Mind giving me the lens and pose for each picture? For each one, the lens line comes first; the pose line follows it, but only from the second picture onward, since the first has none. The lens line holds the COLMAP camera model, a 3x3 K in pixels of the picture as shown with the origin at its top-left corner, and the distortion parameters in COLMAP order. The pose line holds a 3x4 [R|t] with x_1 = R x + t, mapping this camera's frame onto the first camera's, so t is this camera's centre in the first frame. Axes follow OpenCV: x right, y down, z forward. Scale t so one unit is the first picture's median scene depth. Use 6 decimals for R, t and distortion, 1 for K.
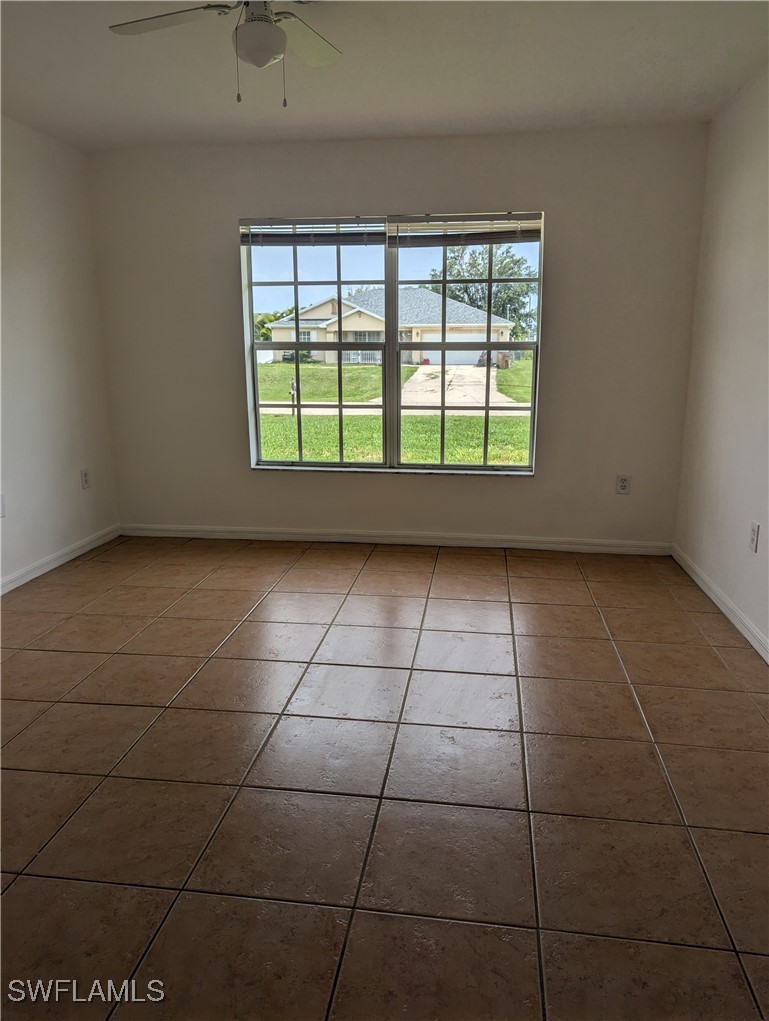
lens RADIAL K [[720.8, 0, 384.5], [0, 720.8, 508.1], [0, 0, 1]] dist [0.045317, -0.018310]
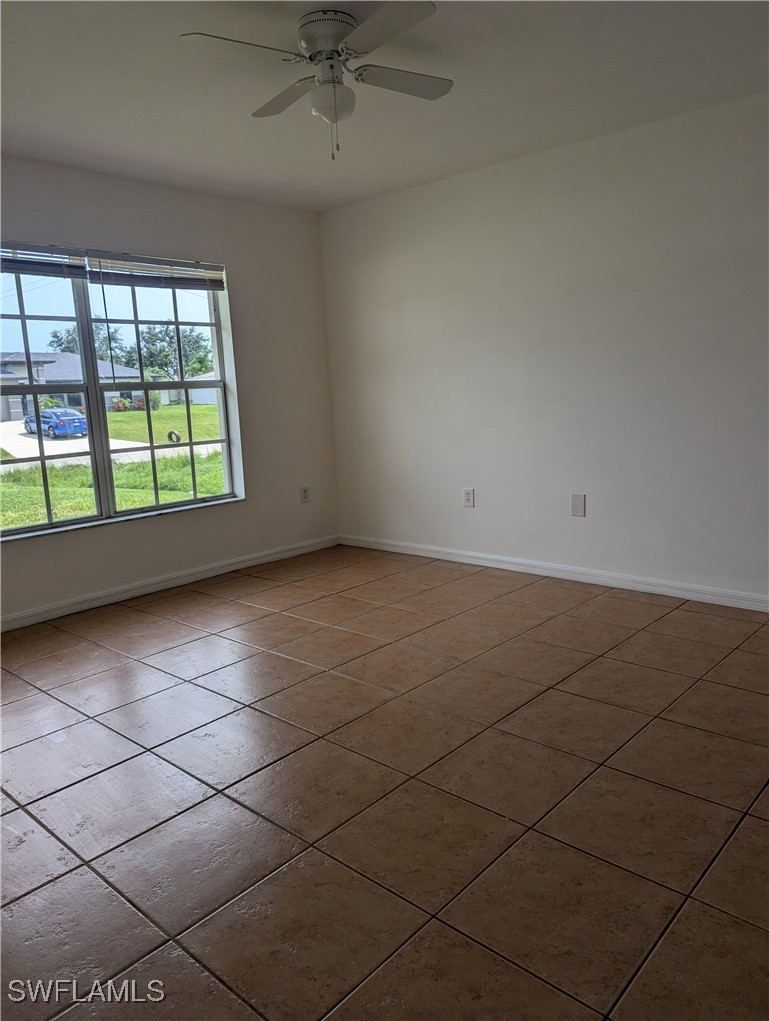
lens RADIAL K [[720.8, 0, 395.2], [0, 720.8, 518.7], [0, 0, 1]] dist [0.045317, -0.018310]
pose [[0.559172, -0.175701, 0.810220, -0.571244], [0.221182, 0.973479, 0.058456, -0.030045], [-0.799002, 0.146519, 0.583204, 0.176260]]
